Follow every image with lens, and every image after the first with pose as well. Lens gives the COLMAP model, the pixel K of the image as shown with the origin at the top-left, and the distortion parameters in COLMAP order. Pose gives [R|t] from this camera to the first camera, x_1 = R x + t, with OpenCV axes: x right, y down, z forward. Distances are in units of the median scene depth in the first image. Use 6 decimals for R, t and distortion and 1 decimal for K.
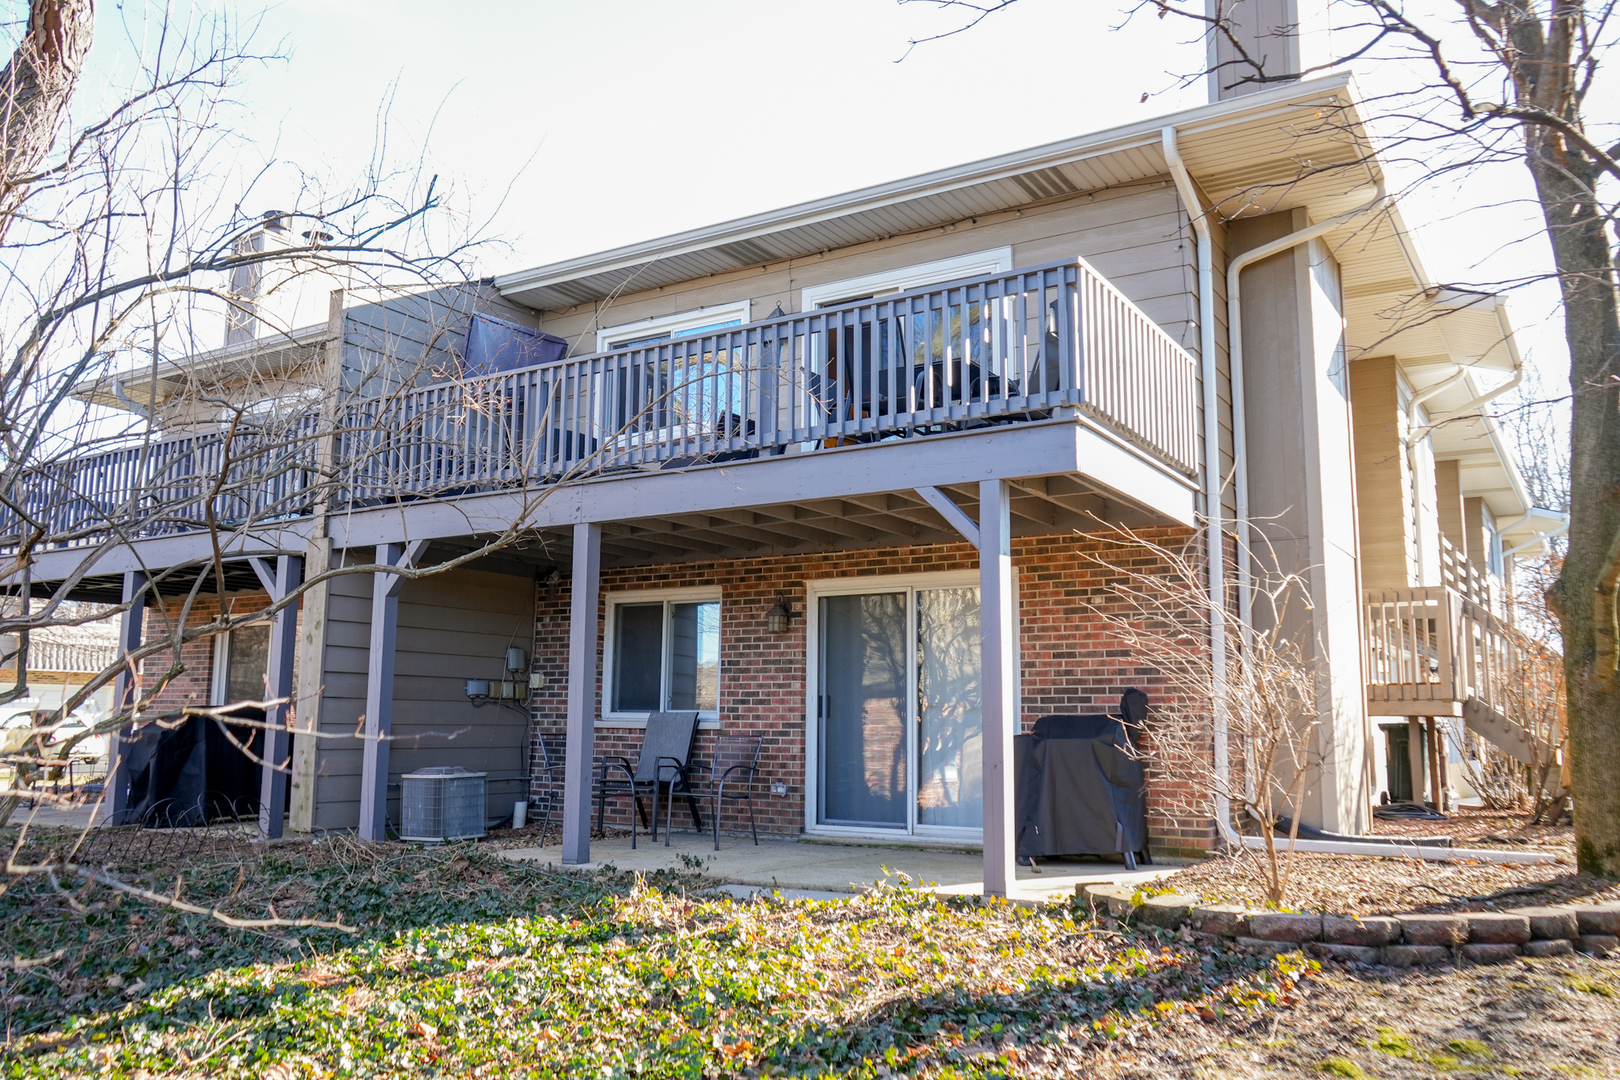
lens RADIAL K [[1280.0, 0, 812.6], [0, 1280.0, 540.9], [0, 0, 1]] dist [-0.011143, -0.002574]
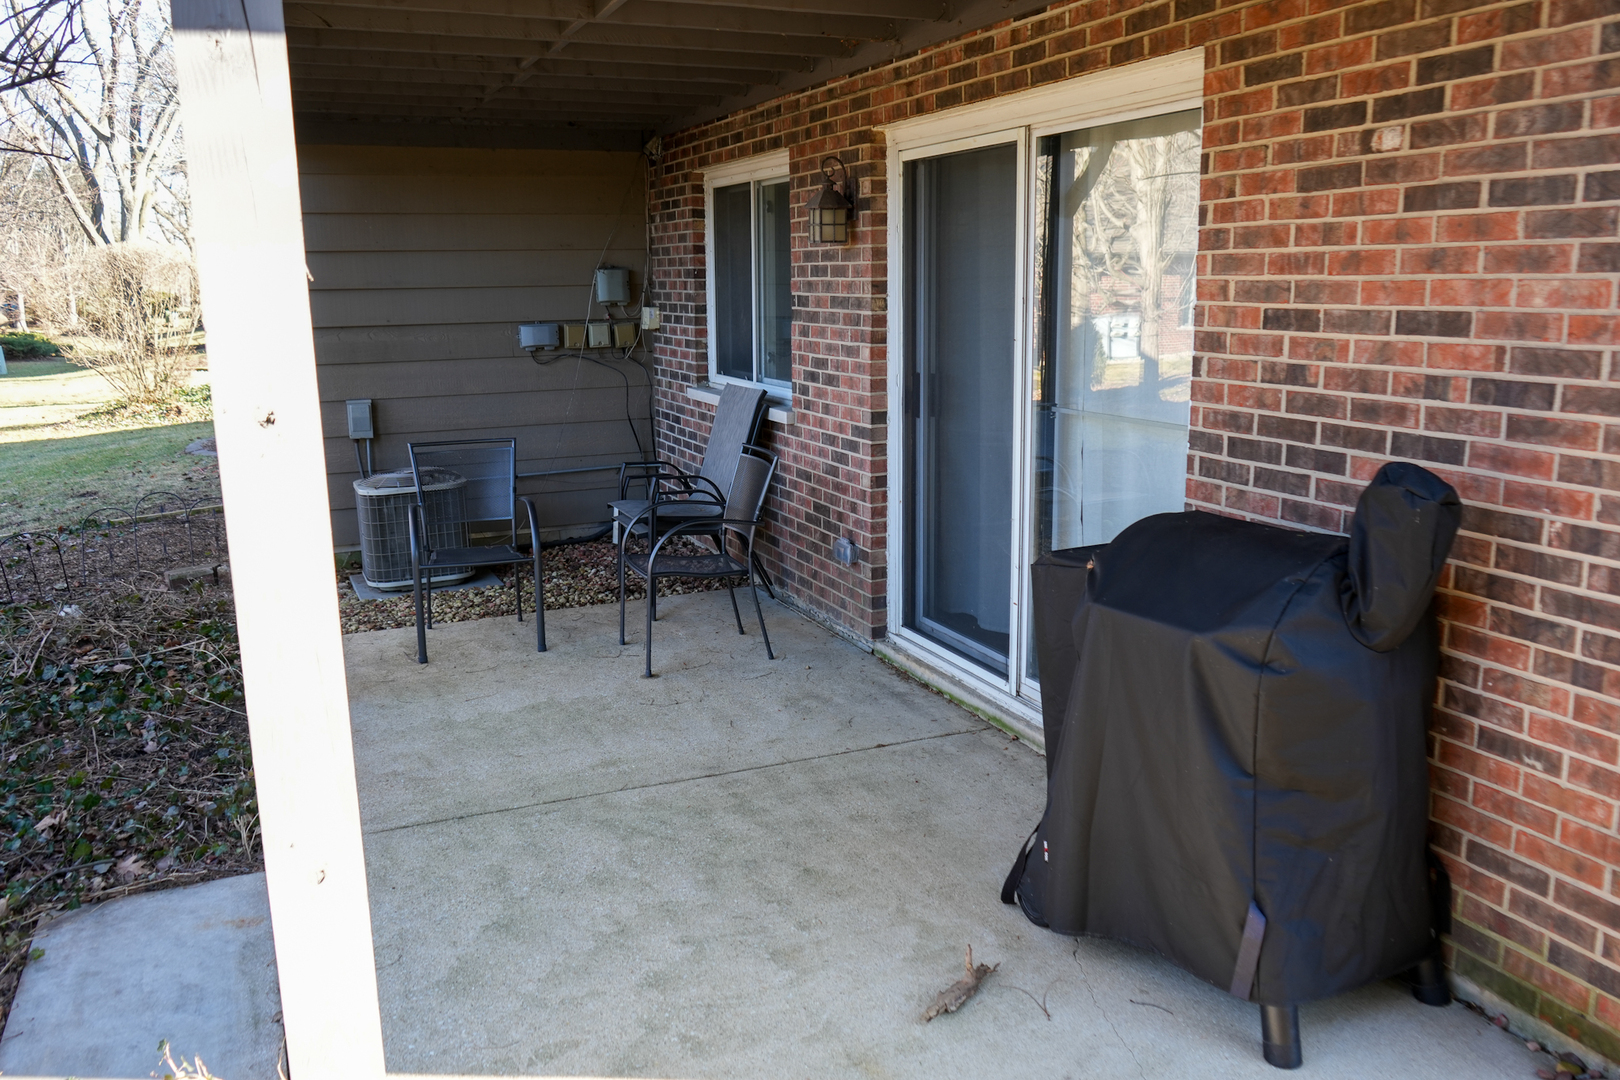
lens RADIAL K [[1280.0, 0, 808.8], [0, 1280.0, 537.4], [0, 0, 1]] dist [-0.011143, -0.002574]
pose [[0.826046, 0.090903, -0.556223, 0.276562], [0.107420, 0.943422, 0.313712, 0.025664], [0.553271, -0.318890, 0.769546, 0.650310]]
